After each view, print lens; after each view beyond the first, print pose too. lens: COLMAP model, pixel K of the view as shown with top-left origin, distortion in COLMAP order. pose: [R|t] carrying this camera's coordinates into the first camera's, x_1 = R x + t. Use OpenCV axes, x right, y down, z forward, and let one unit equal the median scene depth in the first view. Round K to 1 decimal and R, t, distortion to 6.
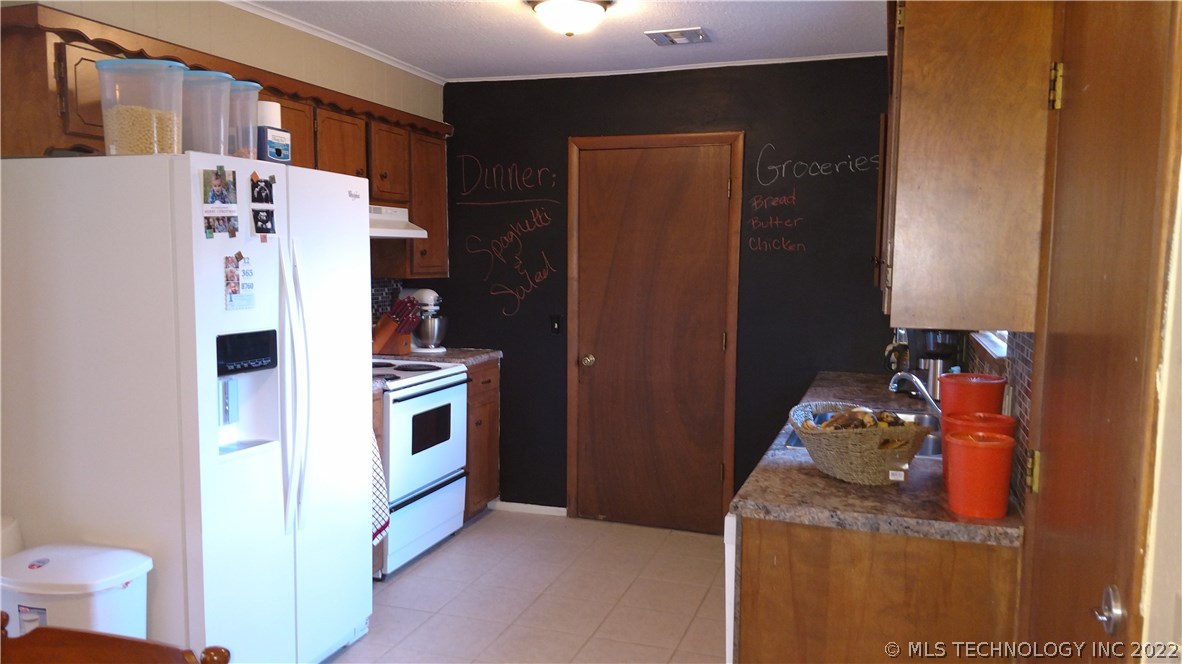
lens RADIAL K [[908.6, 0, 548.7], [0, 908.6, 355.3], [0, 0, 1]] dist [0.187376, -0.395956]
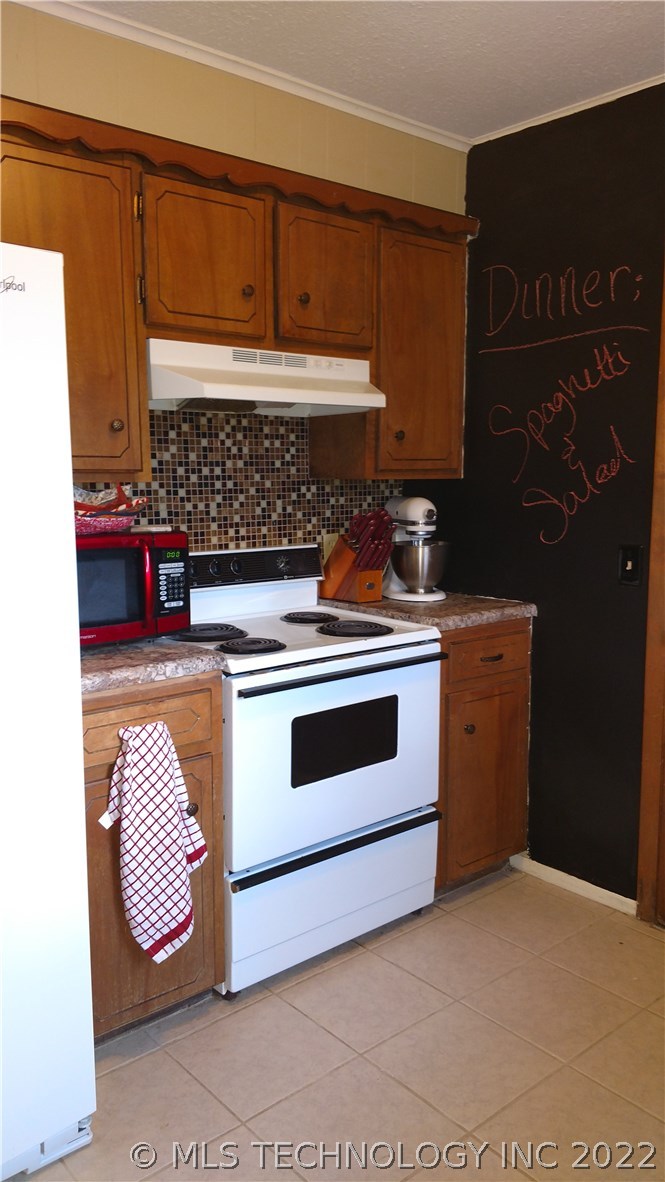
lens RADIAL K [[908.6, 0, 337.5], [0, 908.6, 605.2], [0, 0, 1]] dist [0.187376, -0.395956]
pose [[0.878269, 0.060102, -0.474375, 0.118839], [-0.044154, 0.998024, 0.044700, -0.025987], [0.476125, -0.018313, 0.879187, 0.450369]]
